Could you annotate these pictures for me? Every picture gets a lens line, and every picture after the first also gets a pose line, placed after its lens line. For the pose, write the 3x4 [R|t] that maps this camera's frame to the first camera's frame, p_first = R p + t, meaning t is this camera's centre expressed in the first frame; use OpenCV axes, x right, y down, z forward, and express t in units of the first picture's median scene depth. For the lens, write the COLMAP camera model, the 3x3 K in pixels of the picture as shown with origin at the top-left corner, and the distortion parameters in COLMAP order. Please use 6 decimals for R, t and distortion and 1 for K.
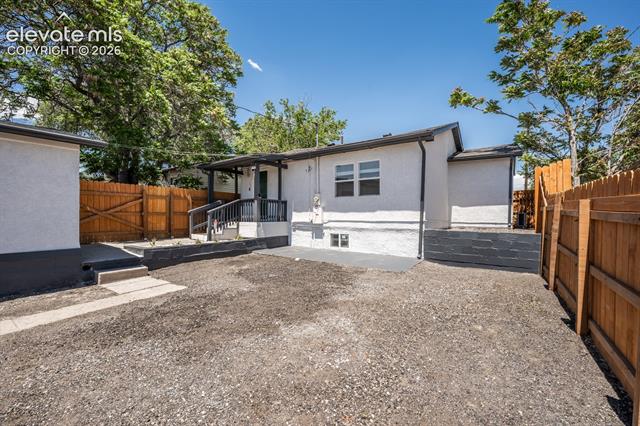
lens RADIAL K [[272.6, 0, 319.8], [0, 272.6, 213.6], [0, 0, 1]] dist [-0.021383, 0.000213]
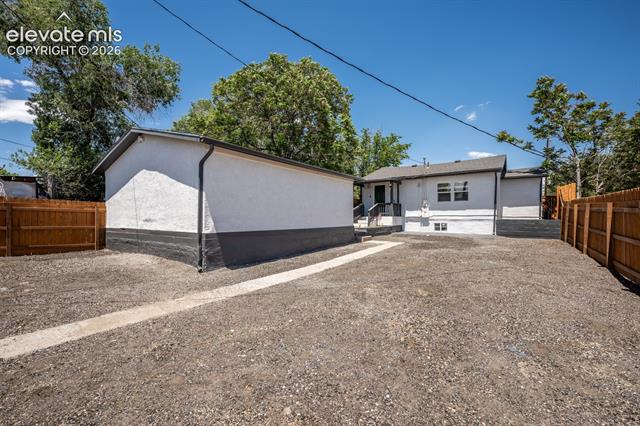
lens RADIAL K [[272.6, 0, 319.8], [0, 272.6, 214.3], [0, 0, 1]] dist [-0.021383, 0.000213]
pose [[0.999440, -0.004074, -0.033199, -0.637419], [0.004039, 0.999991, -0.001149, 0.018054], [0.033204, 0.001014, 0.999448, -0.746543]]
